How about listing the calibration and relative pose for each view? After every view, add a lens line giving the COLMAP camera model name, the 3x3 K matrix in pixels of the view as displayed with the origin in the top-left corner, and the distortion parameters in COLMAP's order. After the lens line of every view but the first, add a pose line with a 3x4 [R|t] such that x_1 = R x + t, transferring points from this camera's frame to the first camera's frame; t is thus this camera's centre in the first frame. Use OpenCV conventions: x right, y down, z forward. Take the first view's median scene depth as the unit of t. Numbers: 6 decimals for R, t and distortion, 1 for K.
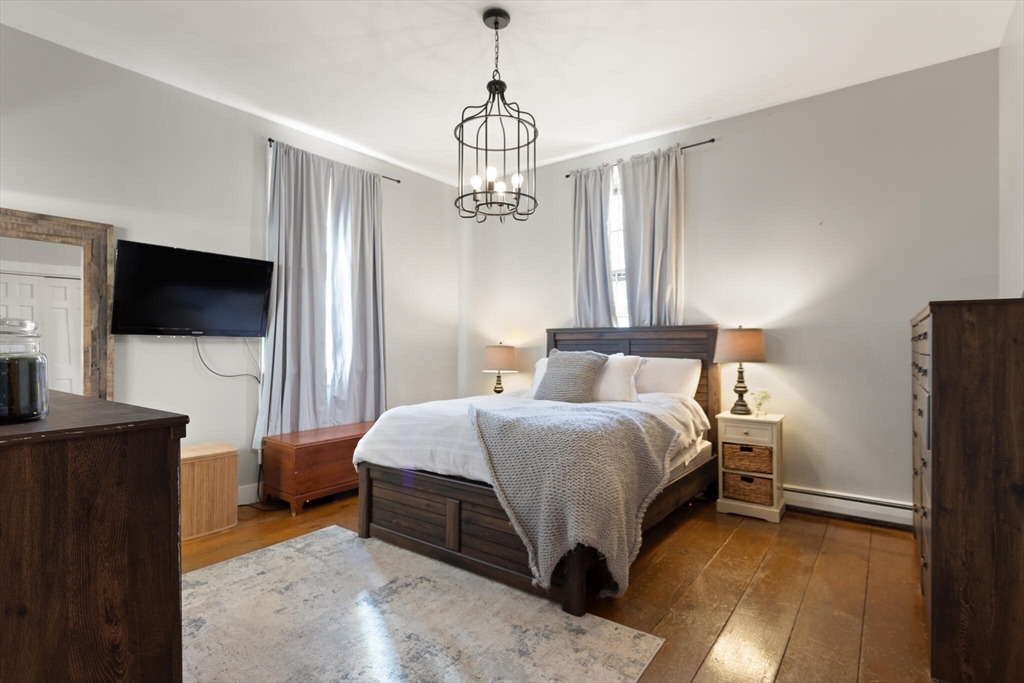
lens RADIAL K [[496.9, 0, 502.4], [0, 496.9, 340.2], [0, 0, 1]] dist [-0.004996, 0.003969]
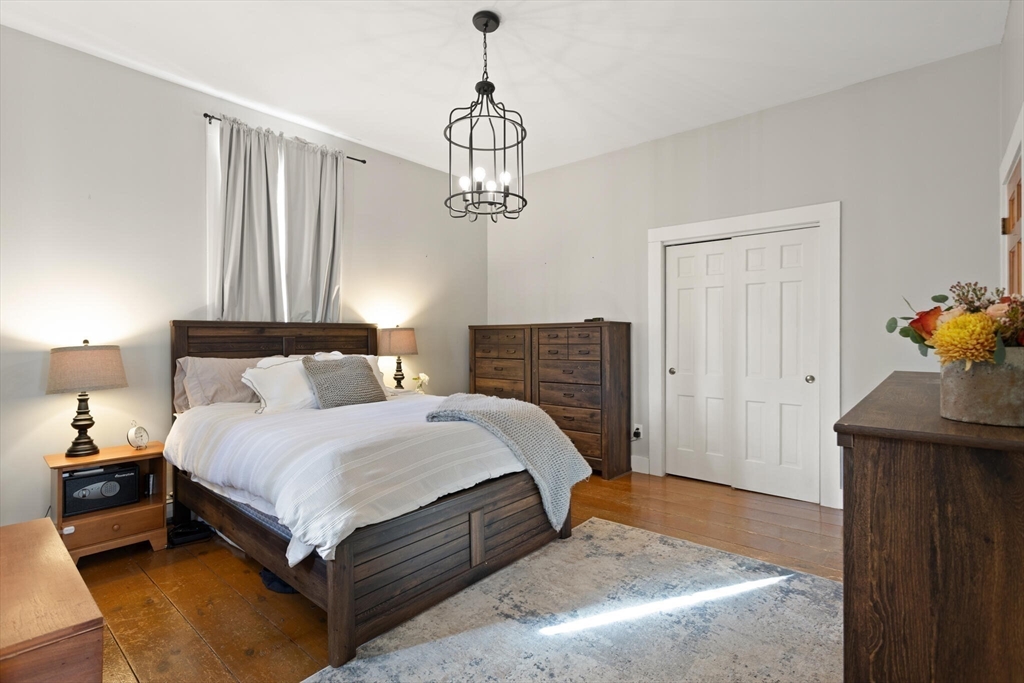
lens RADIAL K [[496.9, 0, 501.0], [0, 496.9, 337.9], [0, 0, 1]] dist [-0.004996, 0.003969]
pose [[0.069291, 0.000665, 0.997596, -0.782238], [-0.001133, 0.999999, -0.000588, 0.001660], [-0.997596, -0.001090, 0.069292, 0.687388]]
